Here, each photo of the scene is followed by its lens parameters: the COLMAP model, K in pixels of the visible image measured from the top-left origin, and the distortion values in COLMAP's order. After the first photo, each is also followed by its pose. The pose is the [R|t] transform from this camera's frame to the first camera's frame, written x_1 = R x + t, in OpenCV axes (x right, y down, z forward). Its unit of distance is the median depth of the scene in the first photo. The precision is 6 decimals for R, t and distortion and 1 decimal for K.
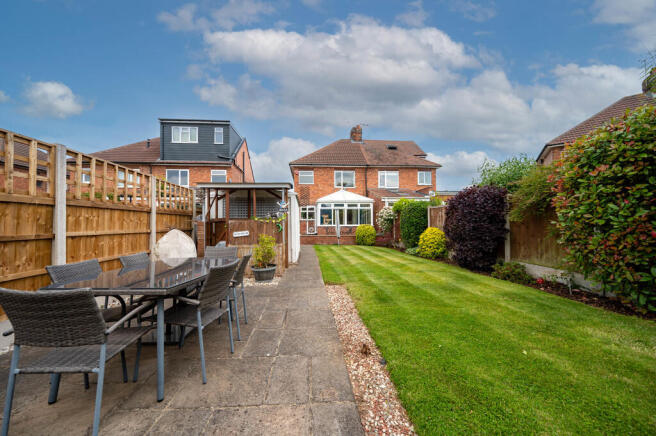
lens RADIAL K [[265.6, 0, 324.8], [0, 265.6, 219.2], [0, 0, 1]] dist [0.000491, 0.000054]
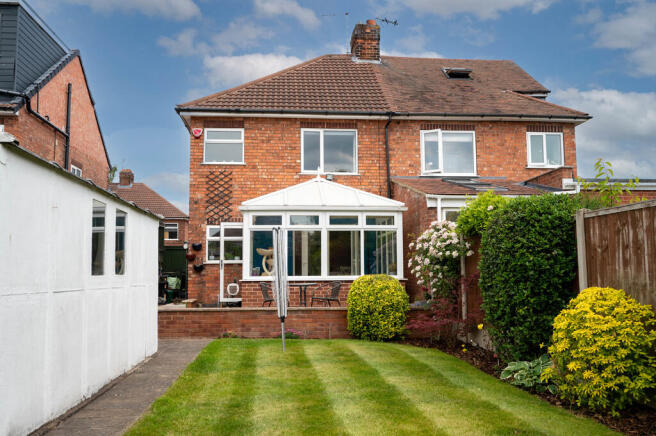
lens RADIAL K [[577.0, 0, 328.6], [0, 577.0, 218.3], [0, 0, 1]] dist [0.013133, 0.003091]
pose [[0.999906, -0.000508, 0.013713, 0.069580], [0.001546, 0.997119, -0.075841, 0.002994], [-0.013635, 0.075855, 0.997026, 0.232659]]
